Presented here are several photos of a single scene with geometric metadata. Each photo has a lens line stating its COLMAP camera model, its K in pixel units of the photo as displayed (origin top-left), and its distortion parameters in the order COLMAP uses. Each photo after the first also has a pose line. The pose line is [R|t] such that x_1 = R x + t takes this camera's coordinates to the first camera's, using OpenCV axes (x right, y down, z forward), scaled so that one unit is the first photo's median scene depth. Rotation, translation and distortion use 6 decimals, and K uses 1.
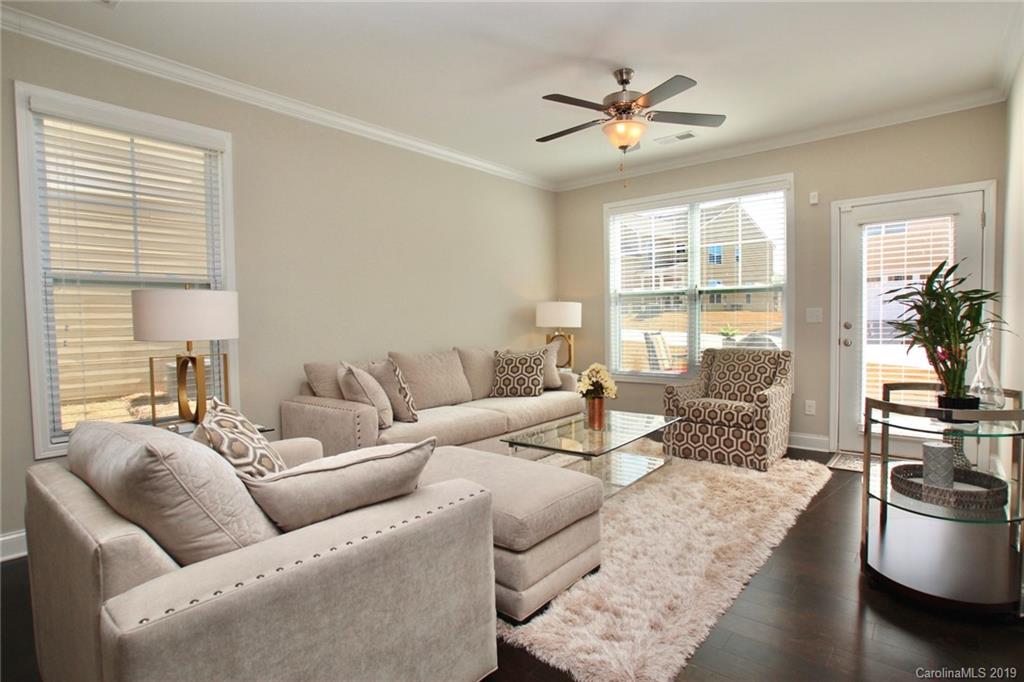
lens RADIAL K [[514.9, 0, 506.2], [0, 514.9, 343.8], [0, 0, 1]] dist [-0.053592, 0.016518]
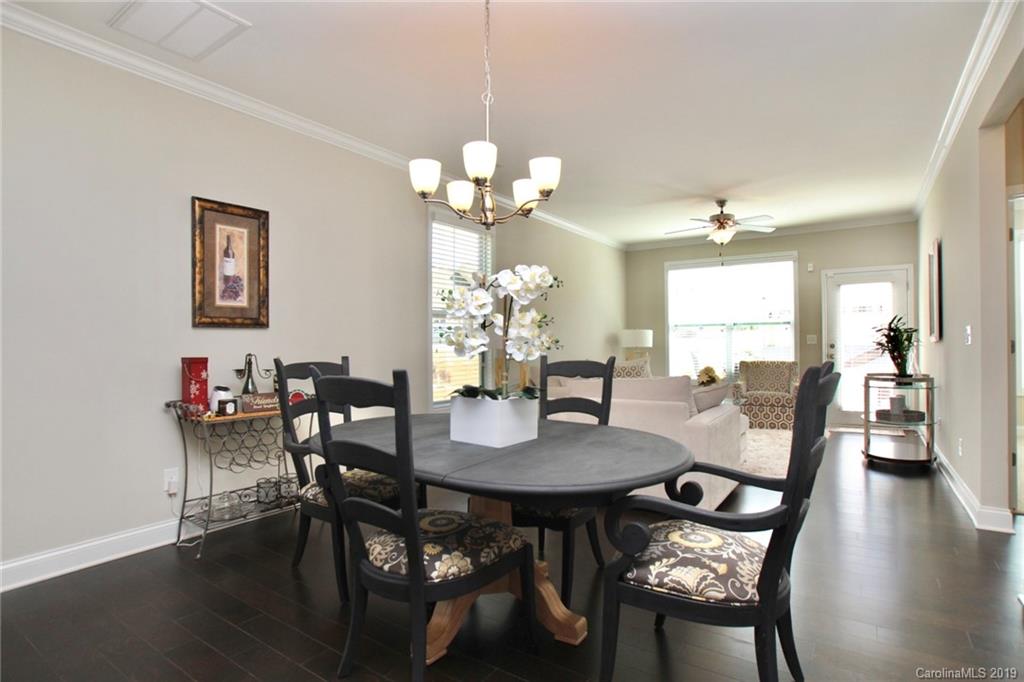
lens RADIAL K [[514.9, 0, 508.9], [0, 514.9, 345.0], [0, 0, 1]] dist [-0.053592, 0.016518]
pose [[0.994634, 0.007313, 0.103194, -0.989960], [-0.002740, 0.999011, -0.044388, 0.068076], [-0.103416, 0.043868, 0.993670, -0.964084]]
